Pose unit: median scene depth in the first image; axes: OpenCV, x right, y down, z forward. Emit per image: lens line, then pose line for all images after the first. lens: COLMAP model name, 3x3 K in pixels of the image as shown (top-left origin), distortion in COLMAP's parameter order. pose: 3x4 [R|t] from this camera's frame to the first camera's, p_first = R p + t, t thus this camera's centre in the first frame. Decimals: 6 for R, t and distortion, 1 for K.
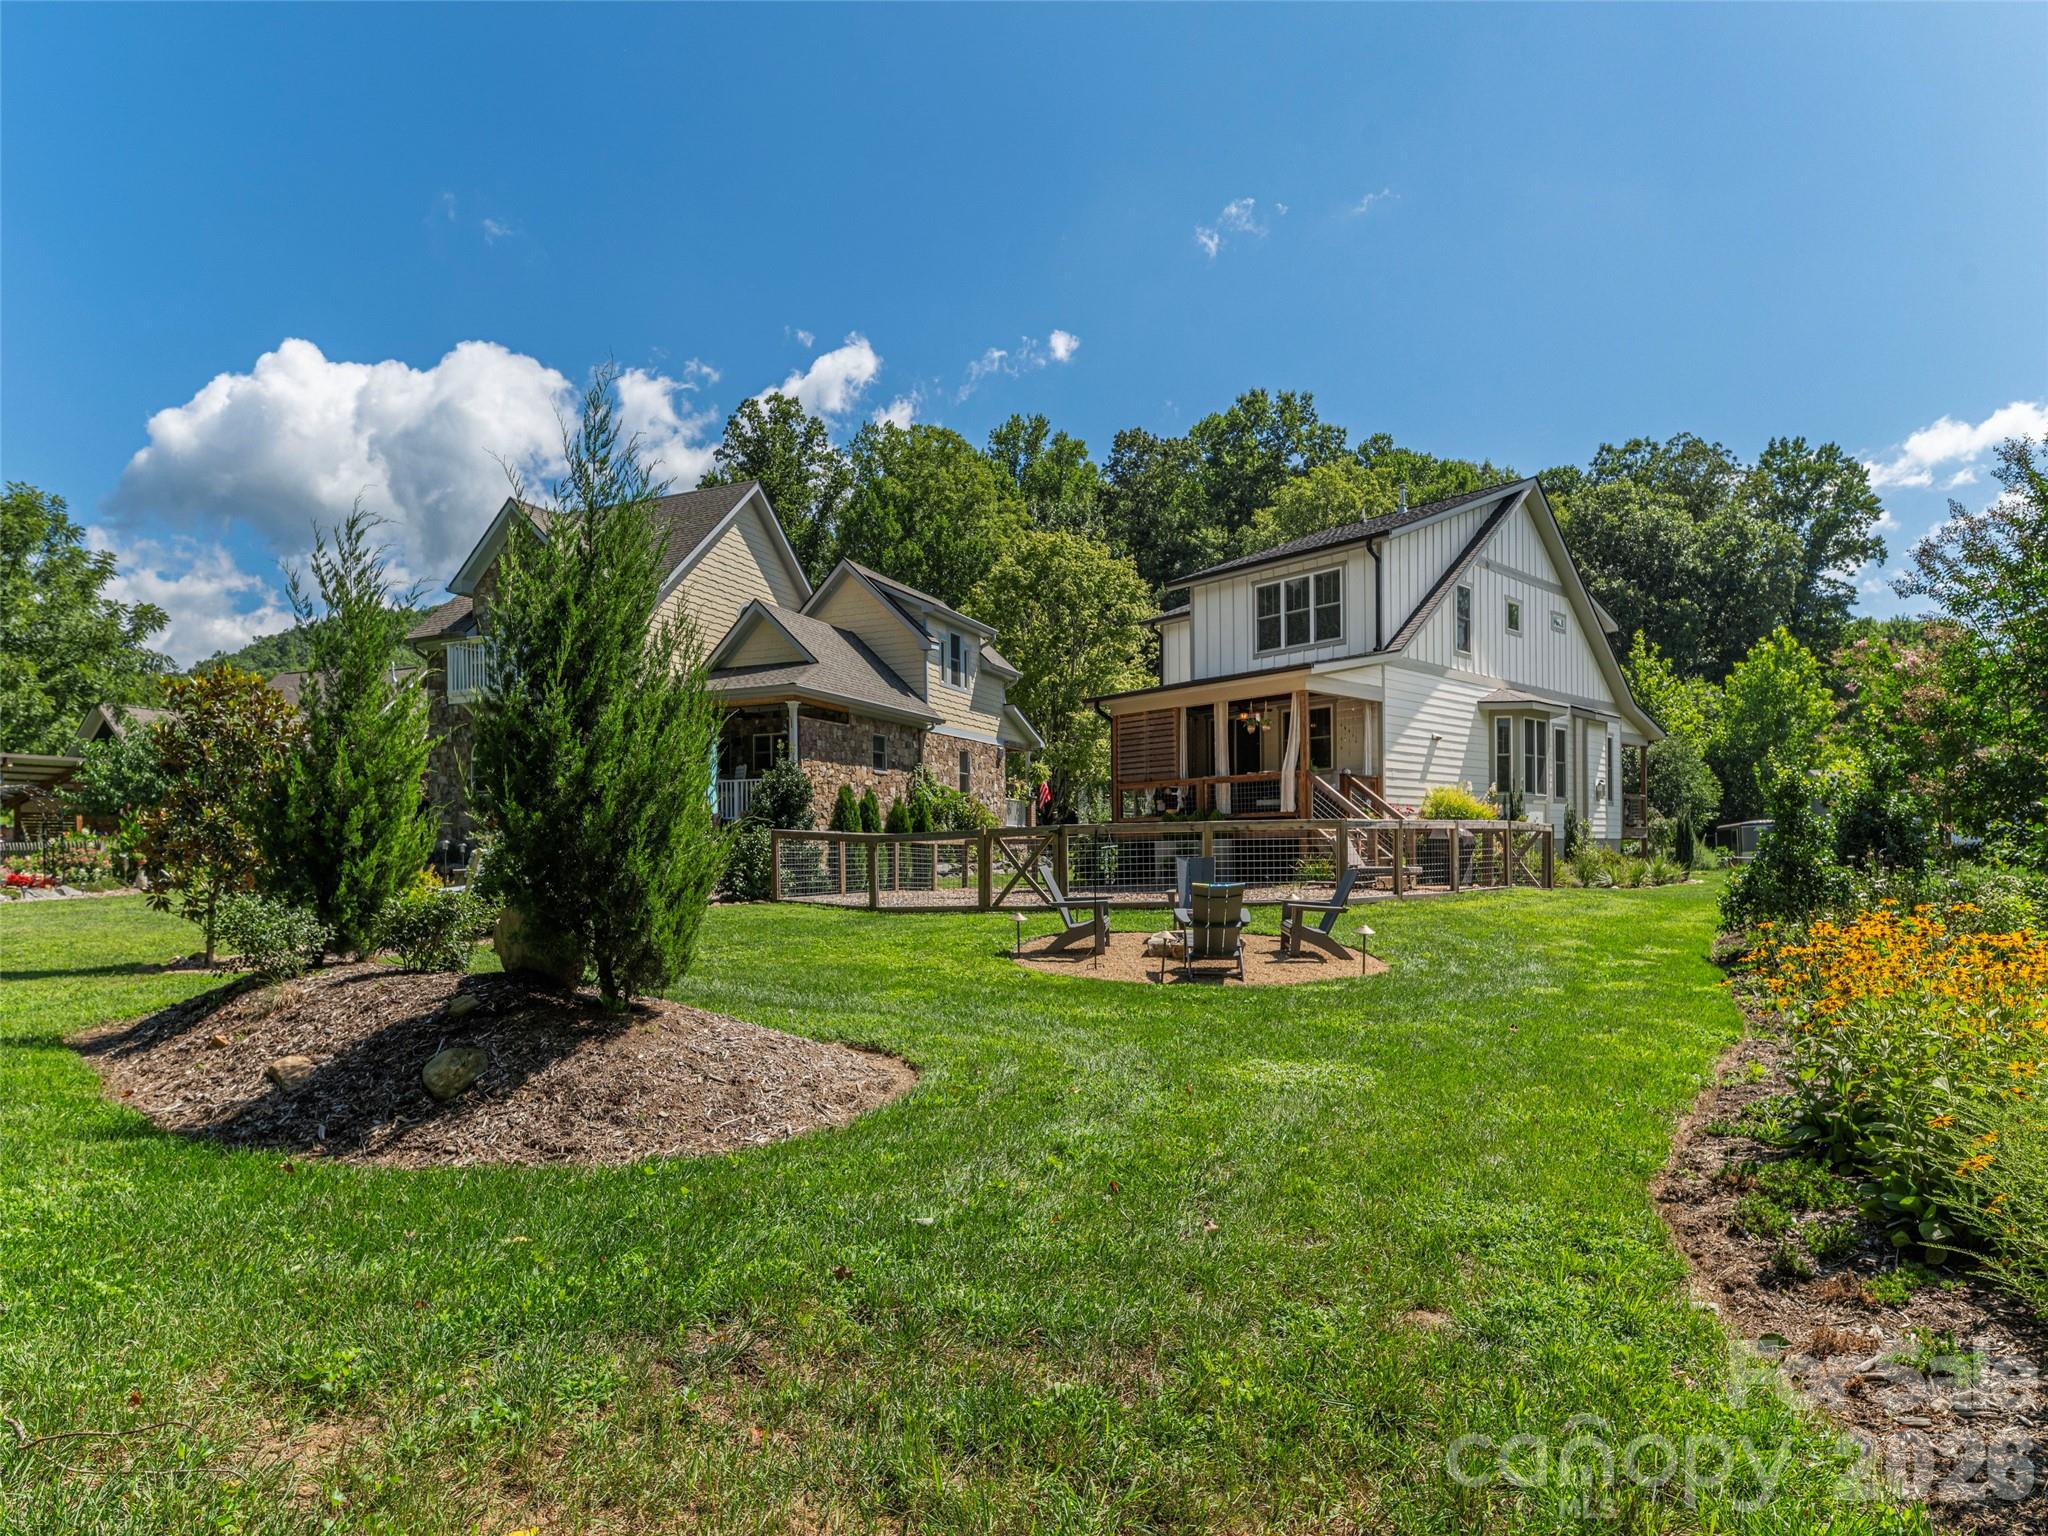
lens RADIAL K [[1138.3, 0, 1022.2], [0, 1138.3, 818.4], [0, 0, 1]] dist [-0.000037, 0.000038]
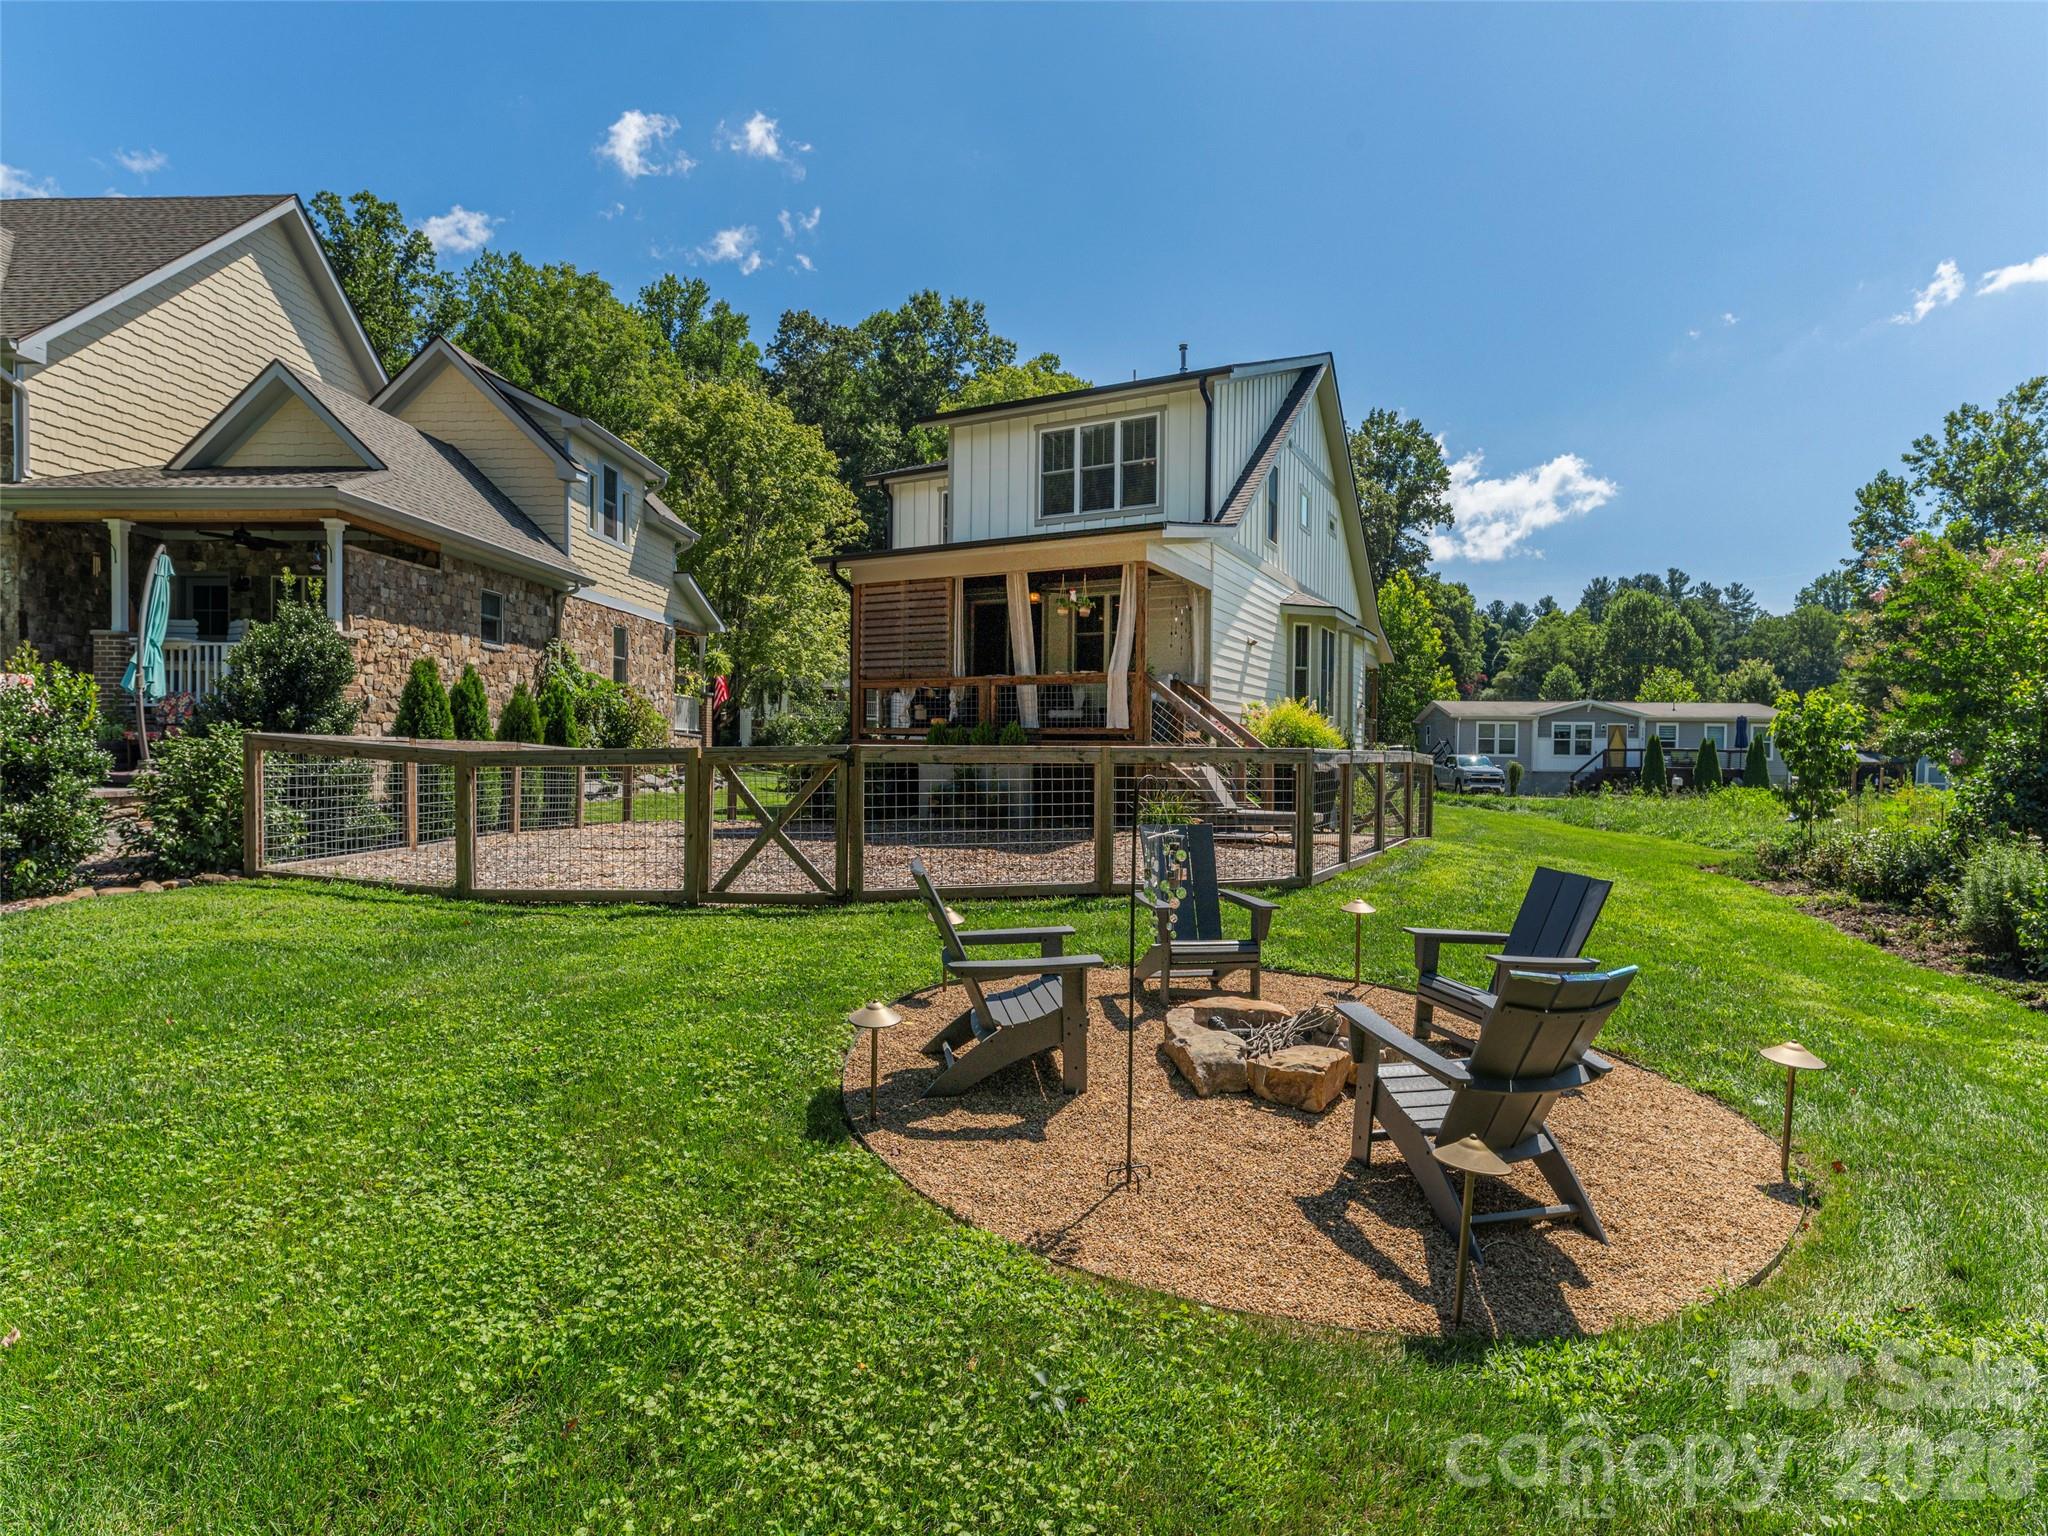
lens RADIAL K [[1030.4, 0, 1024.0], [0, 1030.4, 768.0], [0, 0, 1]] dist [0.002845, -0.000417]
pose [[0.940425, 0.019978, 0.339414, -0.030622], [-0.035147, 0.998636, 0.038603, -0.002802], [-0.338180, -0.048233, 0.939845, 0.281515]]
